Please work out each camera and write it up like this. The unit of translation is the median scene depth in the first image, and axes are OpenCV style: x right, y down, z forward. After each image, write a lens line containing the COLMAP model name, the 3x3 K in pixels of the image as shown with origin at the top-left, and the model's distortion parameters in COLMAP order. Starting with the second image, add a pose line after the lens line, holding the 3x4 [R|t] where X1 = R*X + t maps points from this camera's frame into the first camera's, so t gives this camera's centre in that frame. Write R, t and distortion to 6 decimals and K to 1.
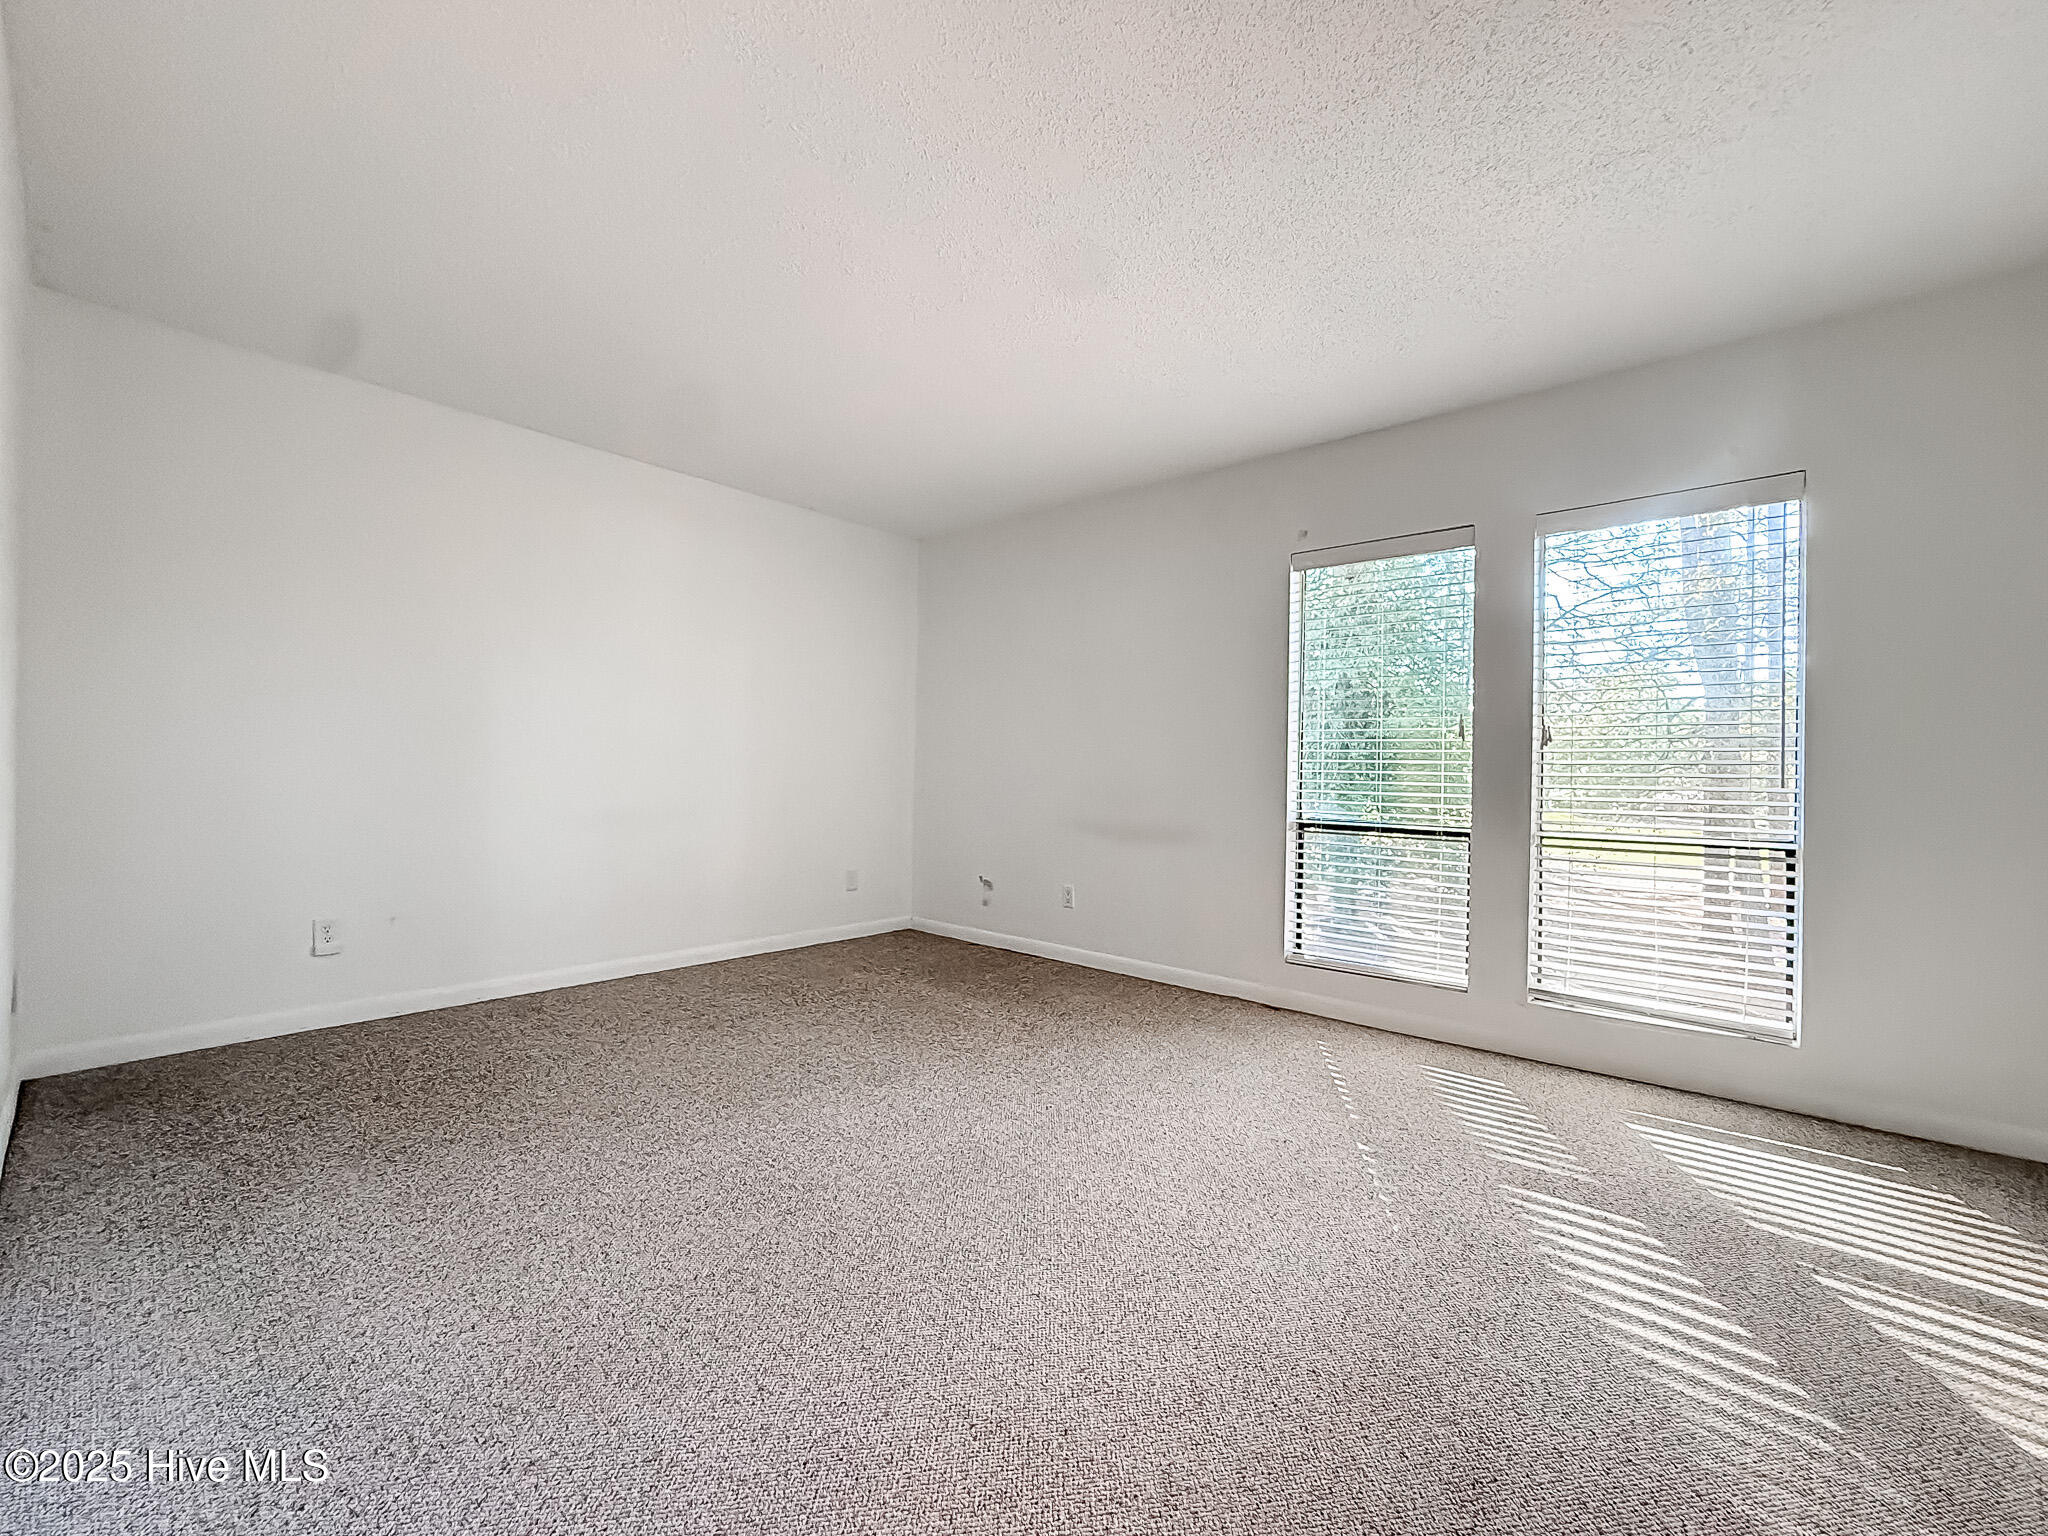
lens RADIAL K [[829.5, 0, 1011.7], [0, 829.5, 774.9], [0, 0, 1]] dist [-0.001610, -0.000107]
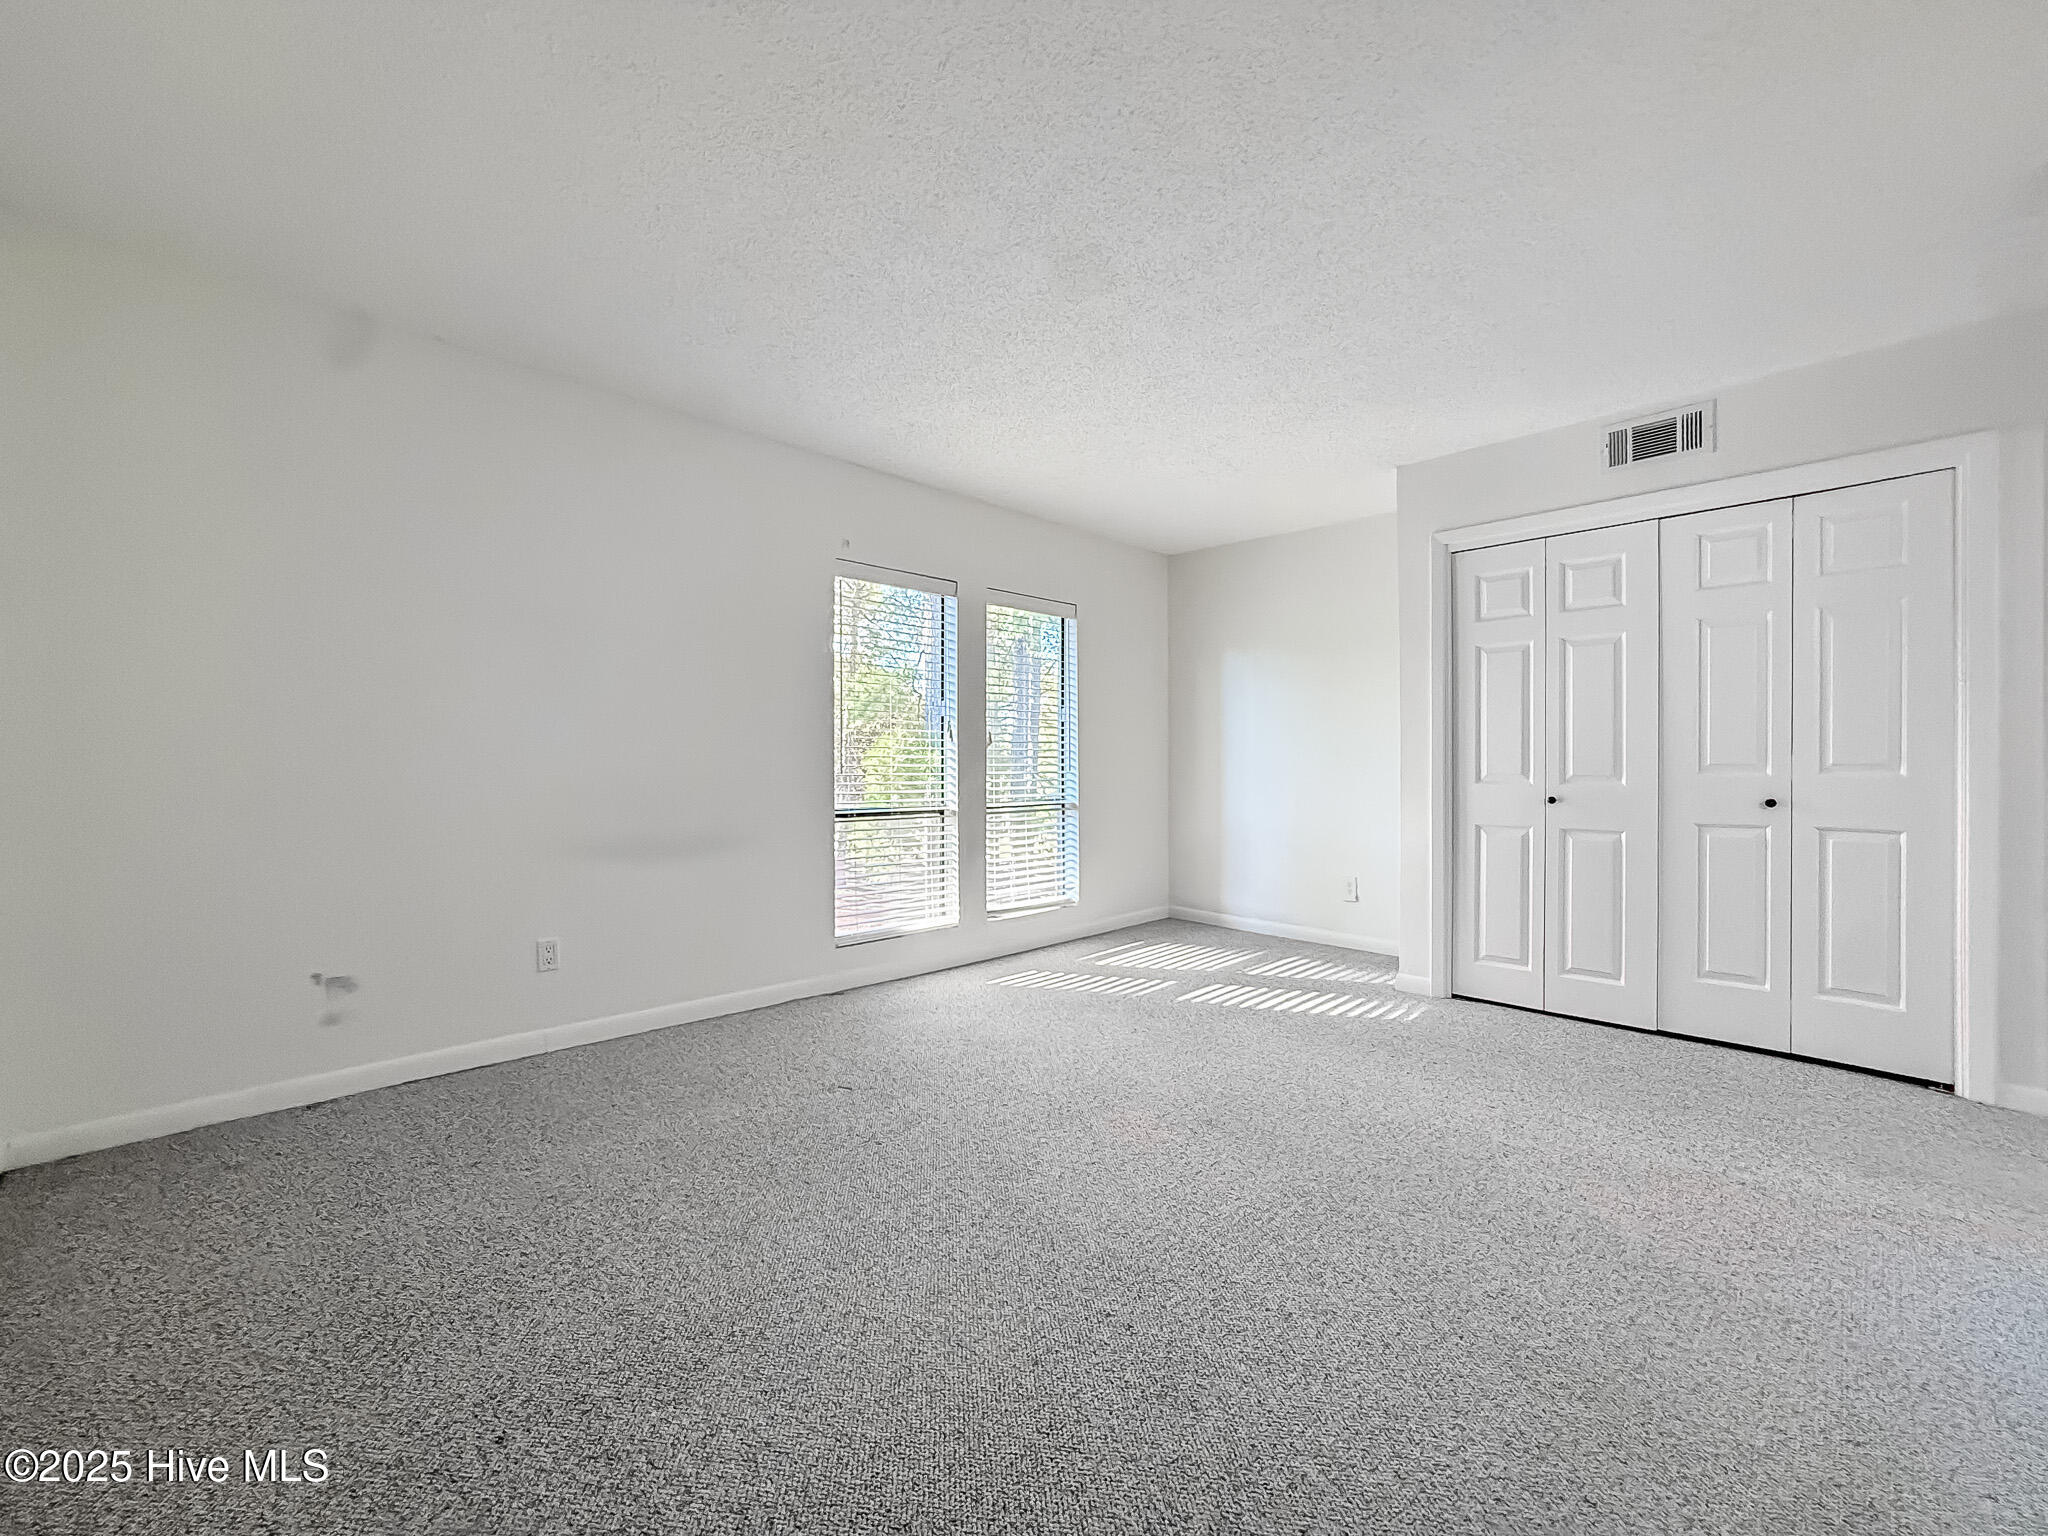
lens RADIAL K [[829.5, 0, 1011.7], [0, 829.5, 774.9], [0, 0, 1]] dist [-0.001610, -0.000107]
pose [[0.091445, -0.028659, 0.995398, -0.832218], [0.005356, 0.999585, 0.028287, -0.027102], [-0.995796, 0.002745, 0.091560, 0.818779]]
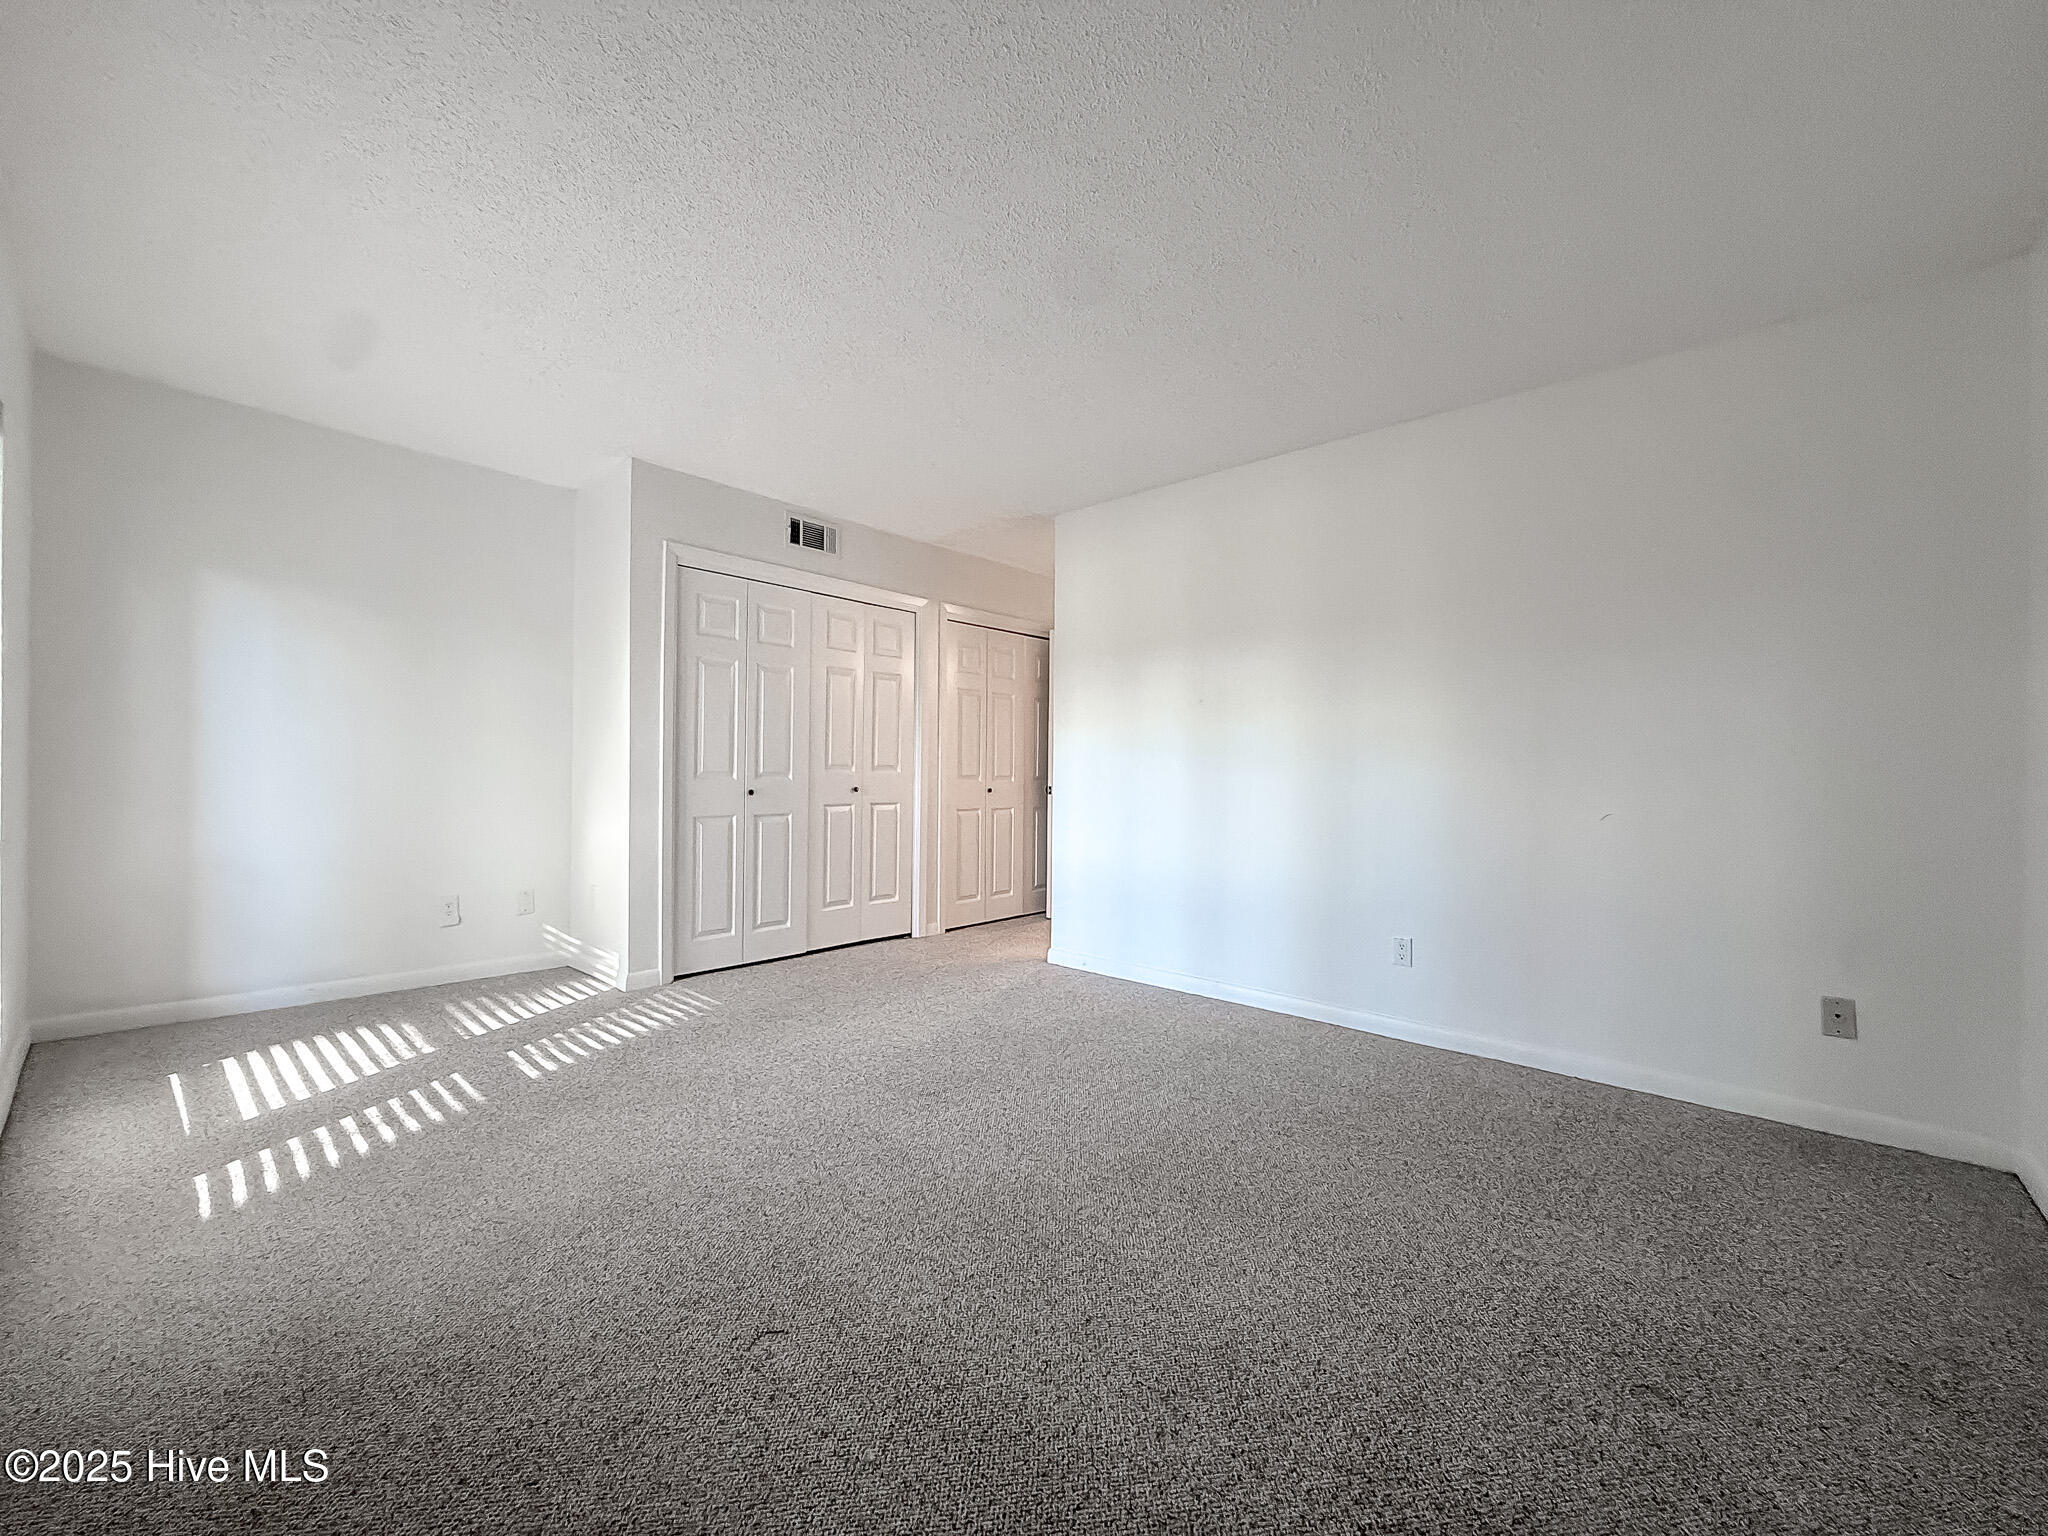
lens RADIAL K [[829.5, 0, 1011.7], [0, 829.5, 774.9], [0, 0, 1]] dist [-0.001610, -0.000107]
pose [[-0.999280, -0.034113, 0.016616, -0.120682], [-0.033945, 0.999370, 0.010316, -0.015897], [-0.016957, 0.009744, -0.999809, 1.571277]]
